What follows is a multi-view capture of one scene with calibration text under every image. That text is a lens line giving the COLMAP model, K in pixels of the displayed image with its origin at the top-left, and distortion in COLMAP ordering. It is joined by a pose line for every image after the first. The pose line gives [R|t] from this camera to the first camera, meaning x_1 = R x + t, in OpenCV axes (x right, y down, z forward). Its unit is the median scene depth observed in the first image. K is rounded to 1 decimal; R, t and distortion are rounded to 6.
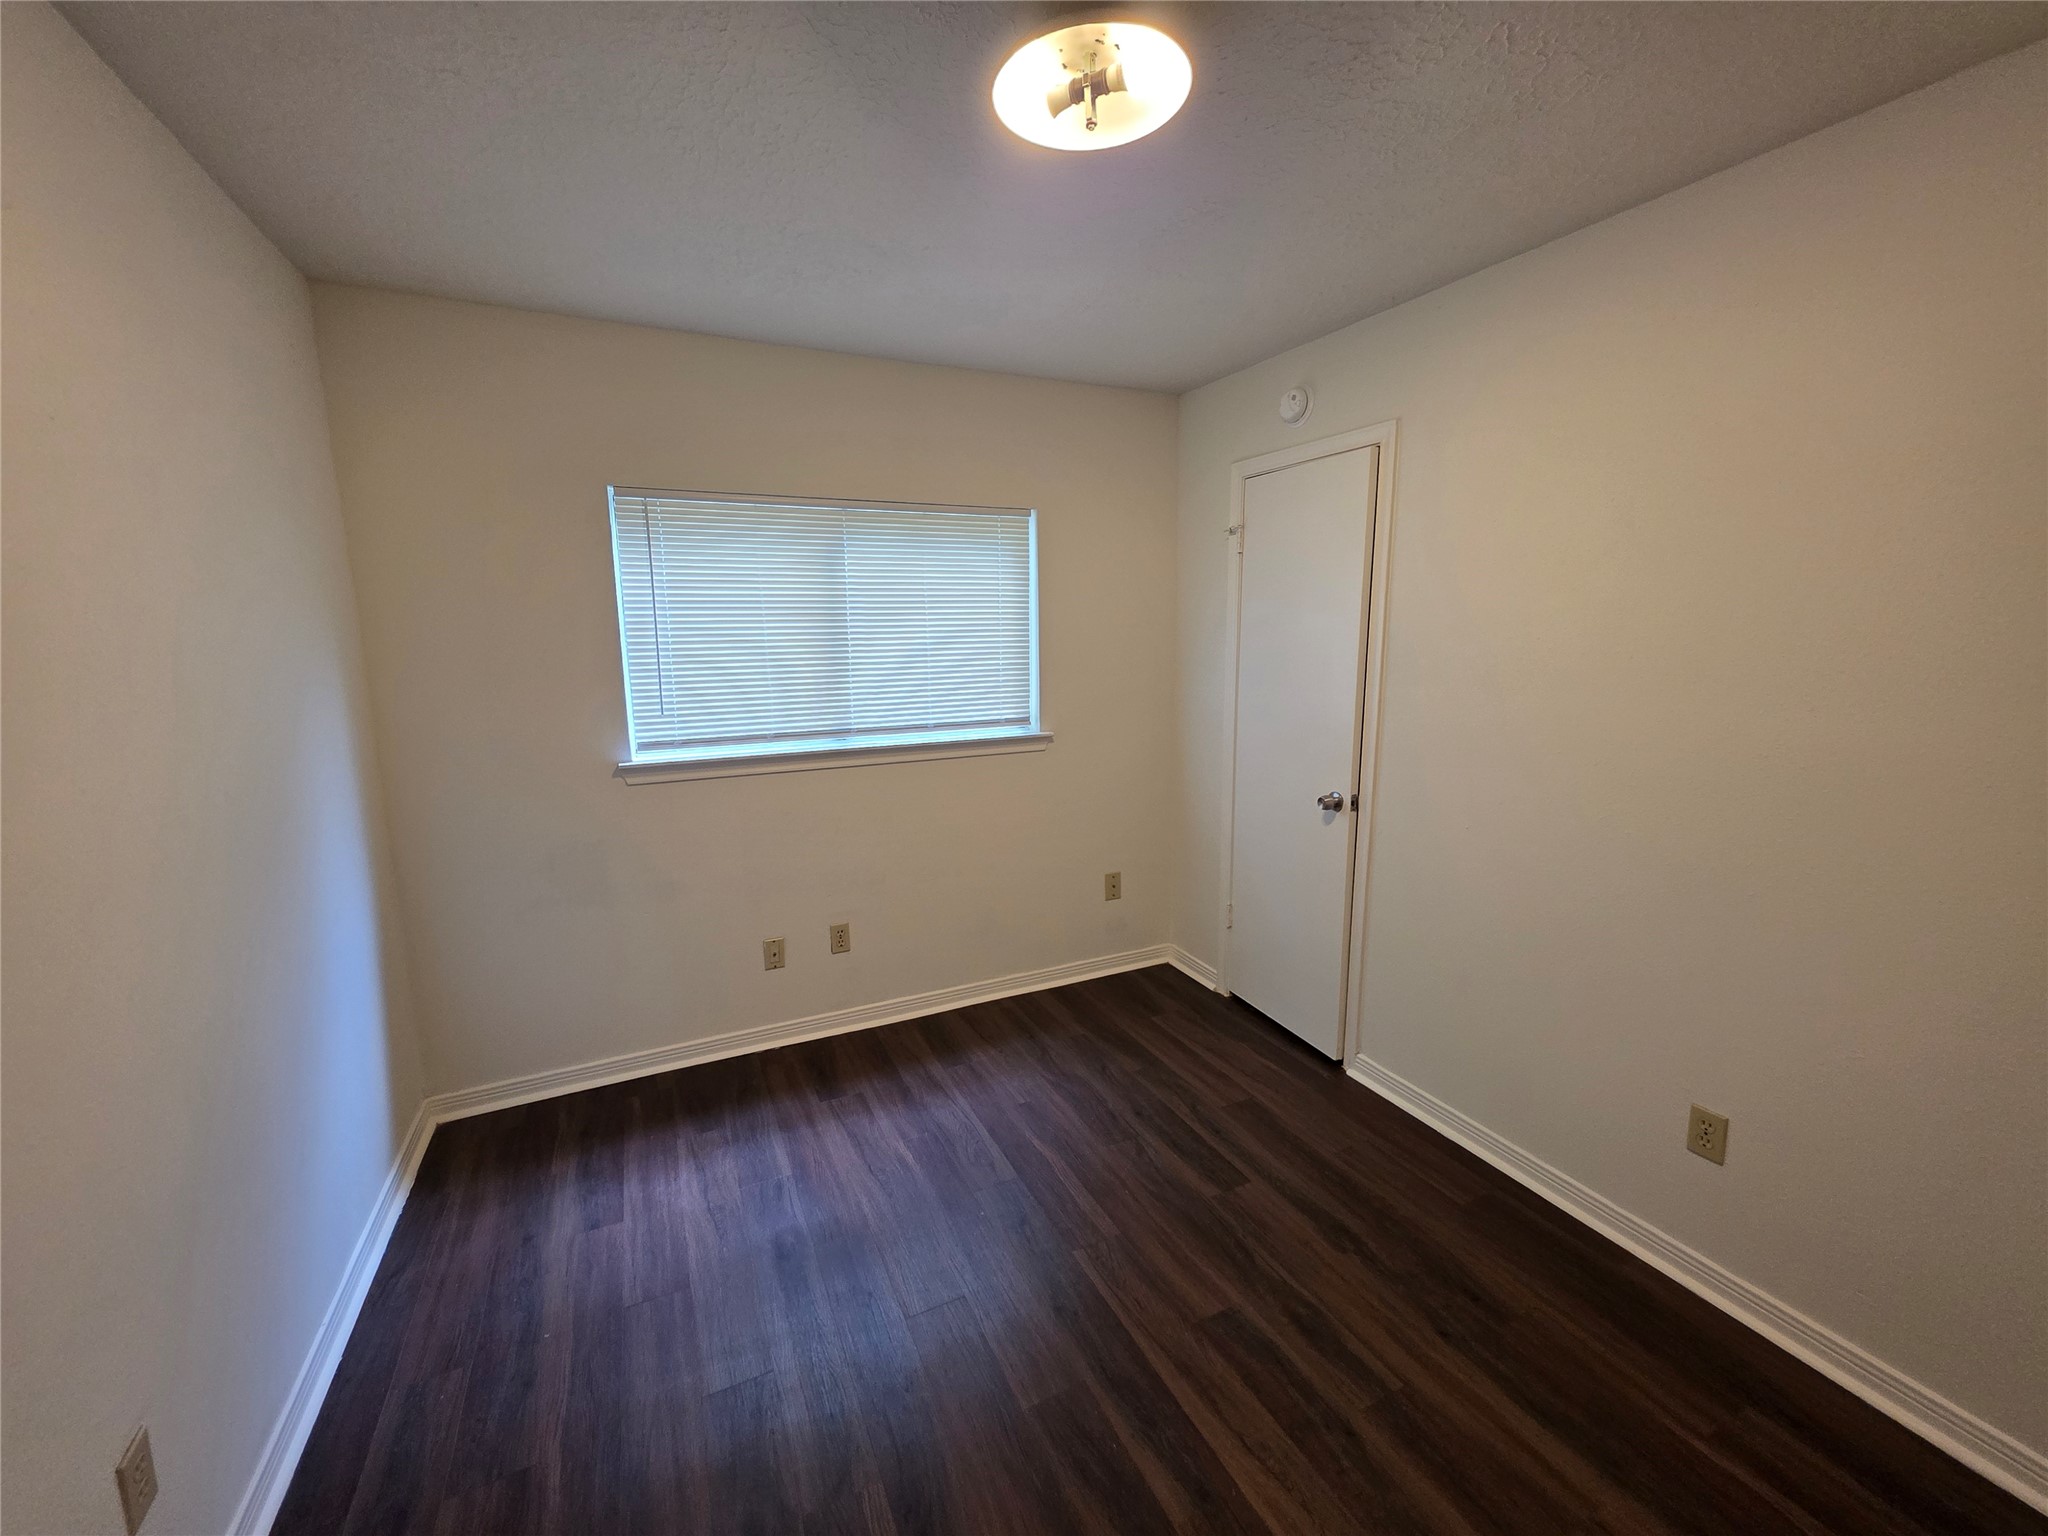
lens RADIAL K [[826.5, 0, 1032.6], [0, 826.5, 758.6], [0, 0, 1]] dist [0.000226, 0.000135]
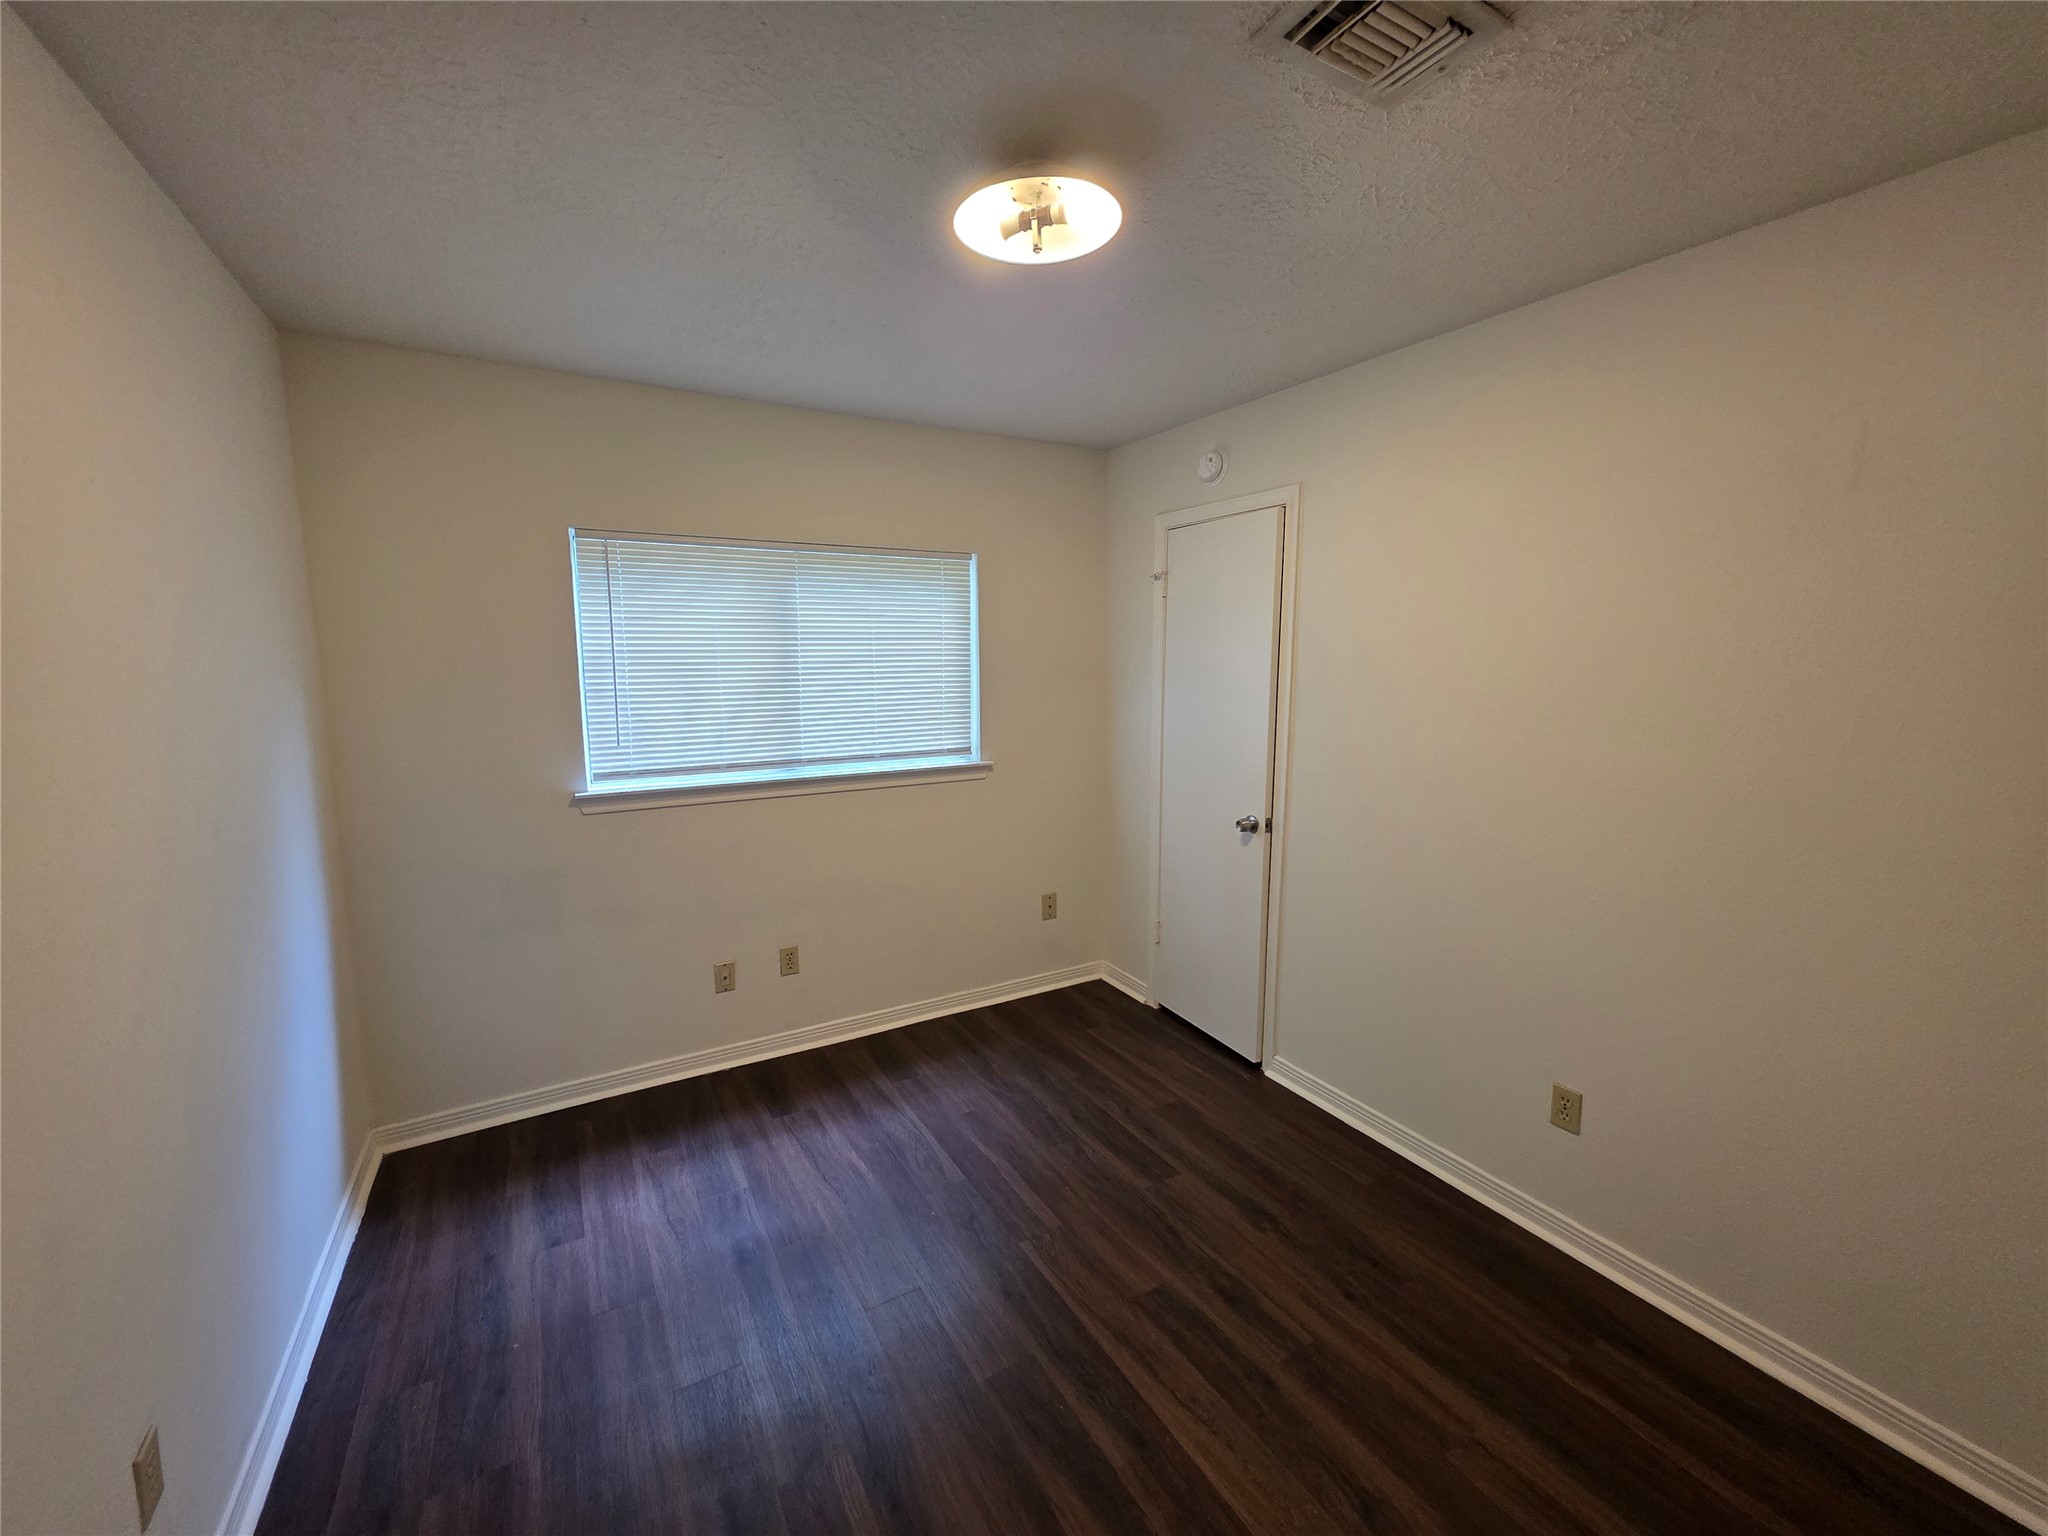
lens RADIAL K [[826.5, 0, 1032.6], [0, 826.5, 758.6], [0, 0, 1]] dist [0.000226, 0.000135]
pose [[0.996234, -0.002137, 0.086683, -0.026036], [0.004935, 0.999473, -0.032076, -0.002075], [-0.086569, 0.032383, 0.995719, -0.098636]]
